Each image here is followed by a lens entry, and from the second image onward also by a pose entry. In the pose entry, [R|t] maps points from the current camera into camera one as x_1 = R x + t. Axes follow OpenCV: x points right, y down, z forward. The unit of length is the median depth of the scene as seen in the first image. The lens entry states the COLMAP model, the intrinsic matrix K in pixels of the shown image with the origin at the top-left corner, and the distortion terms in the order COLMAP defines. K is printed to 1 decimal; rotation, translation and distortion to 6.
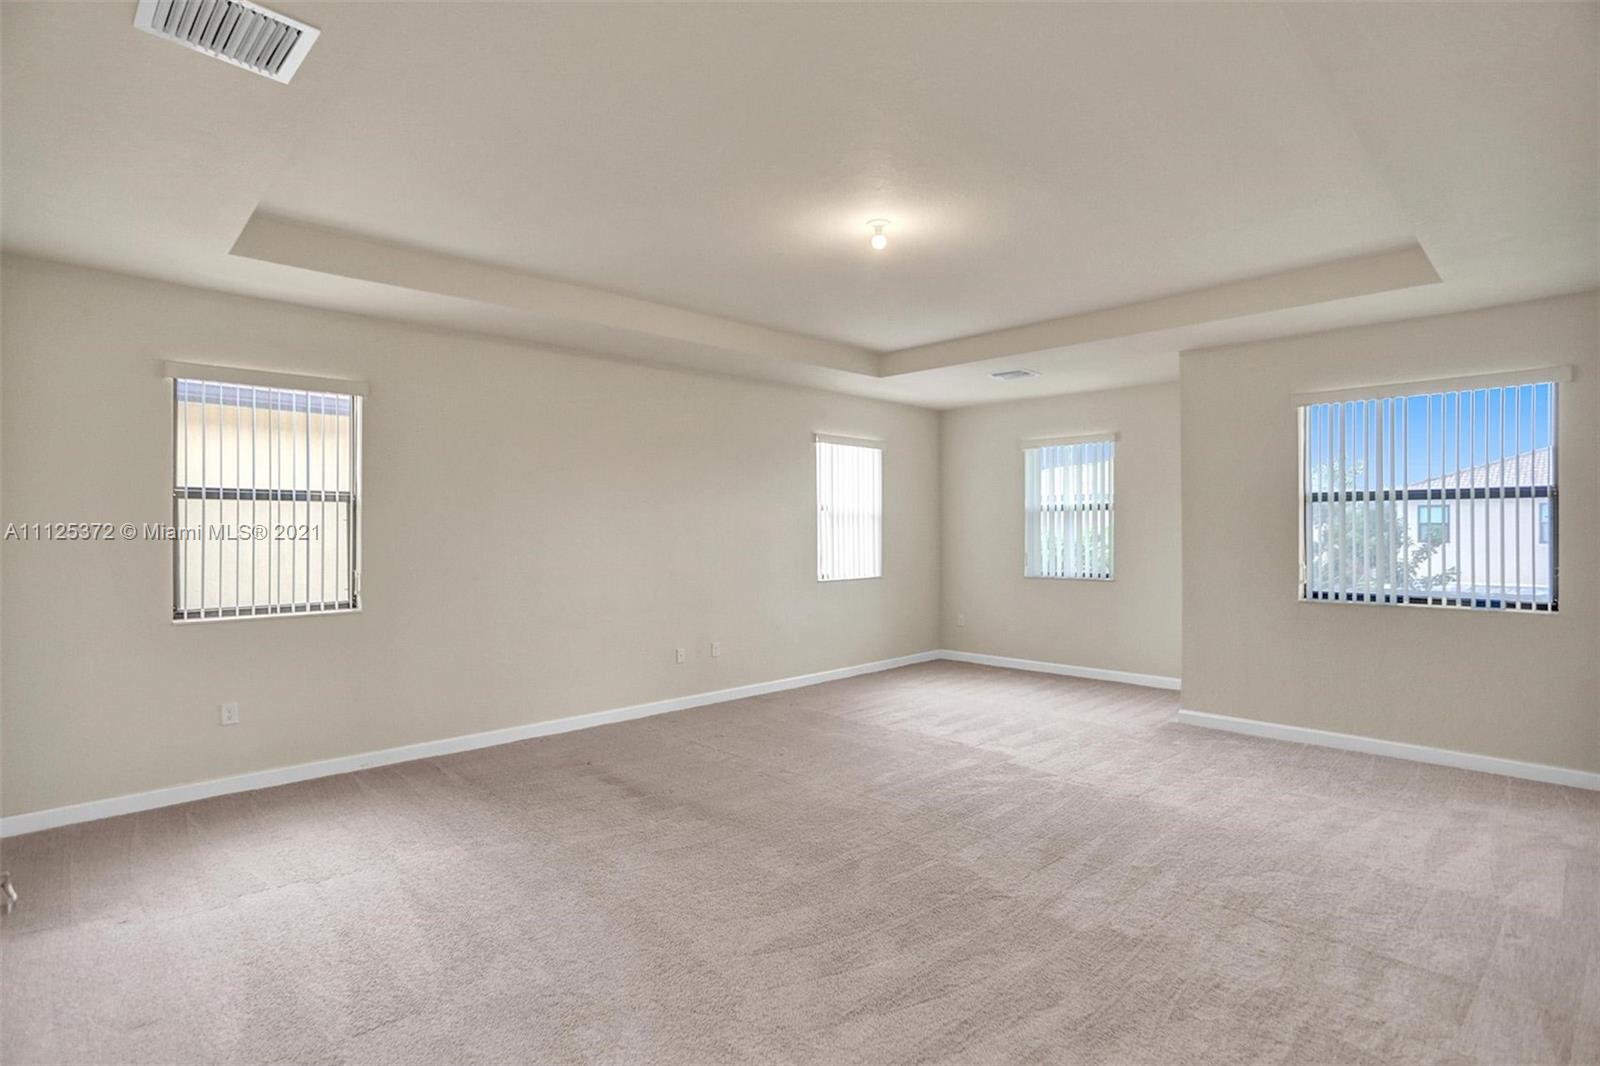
lens RADIAL K [[800.1, 0, 789.0], [0, 800.1, 516.7], [0, 0, 1]] dist [-0.049581, 0.026420]
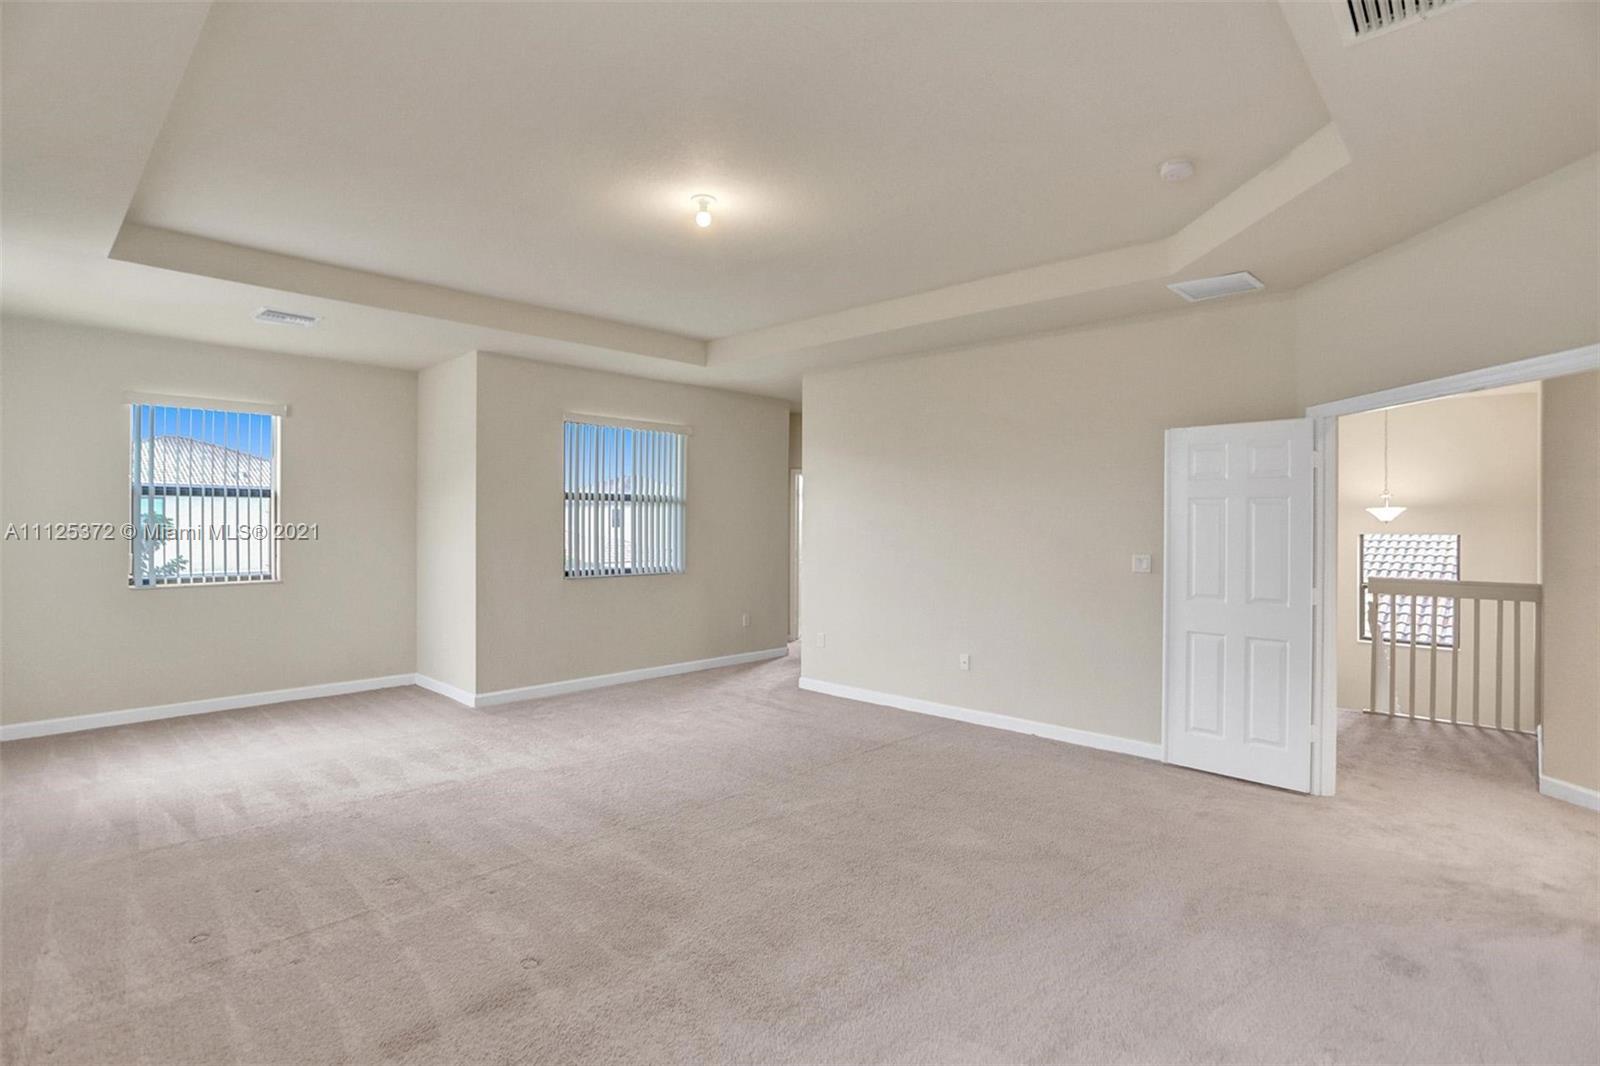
lens RADIAL K [[800.1, 0, 789.0], [0, 800.1, 516.7], [0, 0, 1]] dist [-0.049581, 0.026420]
pose [[-0.029075, 0.006942, 0.999553, -0.675274], [-0.008629, 0.999937, -0.007196, 0.015466], [-0.999540, -0.008834, -0.029014, 0.748519]]
